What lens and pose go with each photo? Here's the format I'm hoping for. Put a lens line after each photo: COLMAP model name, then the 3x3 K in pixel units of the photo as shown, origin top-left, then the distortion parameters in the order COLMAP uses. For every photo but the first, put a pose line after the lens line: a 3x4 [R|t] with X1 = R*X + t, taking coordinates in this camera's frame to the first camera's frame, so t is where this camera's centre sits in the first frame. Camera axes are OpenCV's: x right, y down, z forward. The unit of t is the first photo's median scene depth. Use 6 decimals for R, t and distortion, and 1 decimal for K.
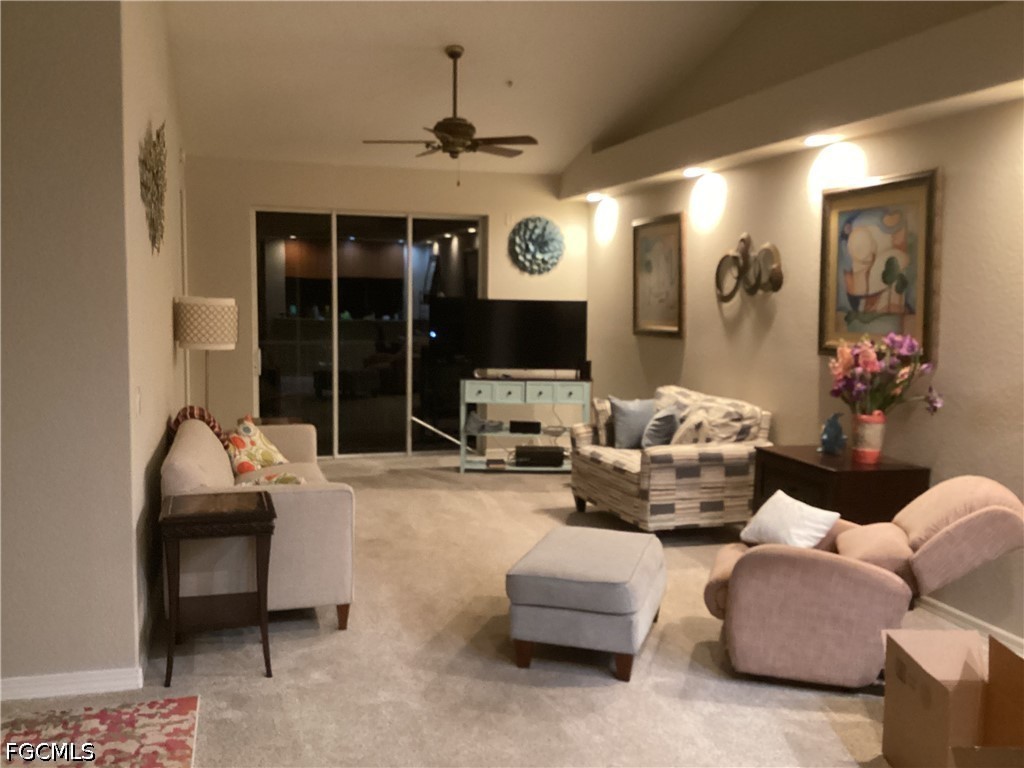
lens RADIAL K [[896.1, 0, 512.0], [0, 896.1, 384.0], [0, 0, 1]] dist [0.085335, -0.201531]
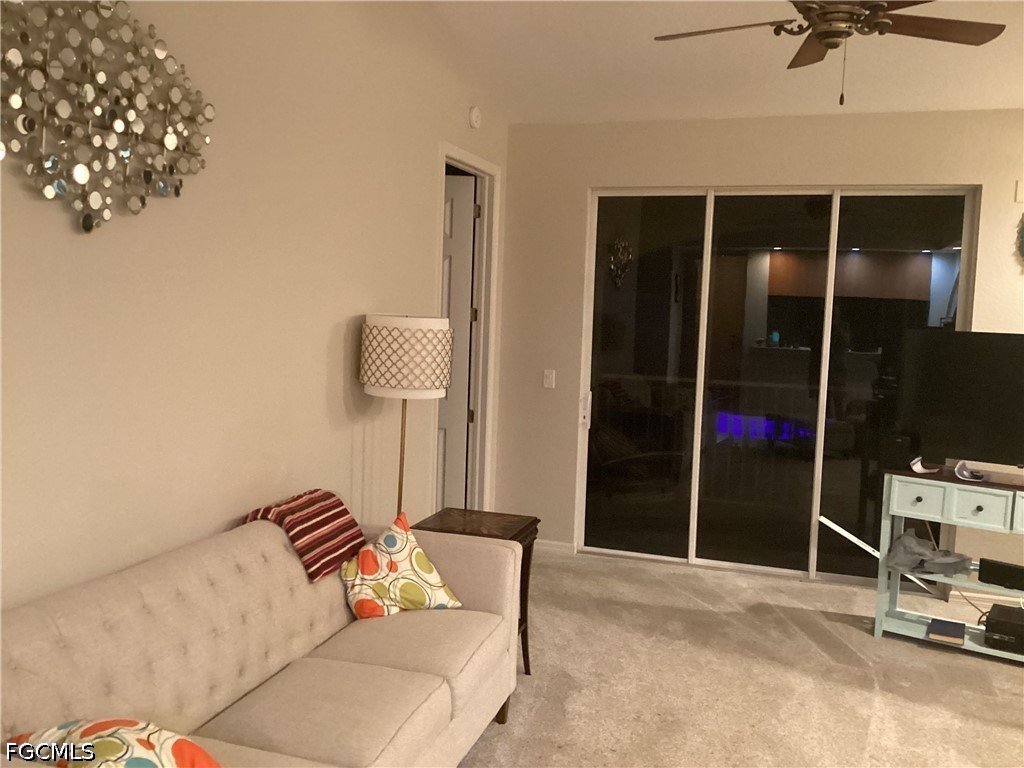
lens RADIAL K [[896.1, 0, 512.0], [0, 896.1, 384.0], [0, 0, 1]] dist [0.085335, -0.201531]
pose [[0.819262, 0.064448, -0.569786, 0.069572], [-0.079457, 0.996837, -0.001495, -0.040066], [0.567887, 0.046498, 0.821792, 0.395462]]
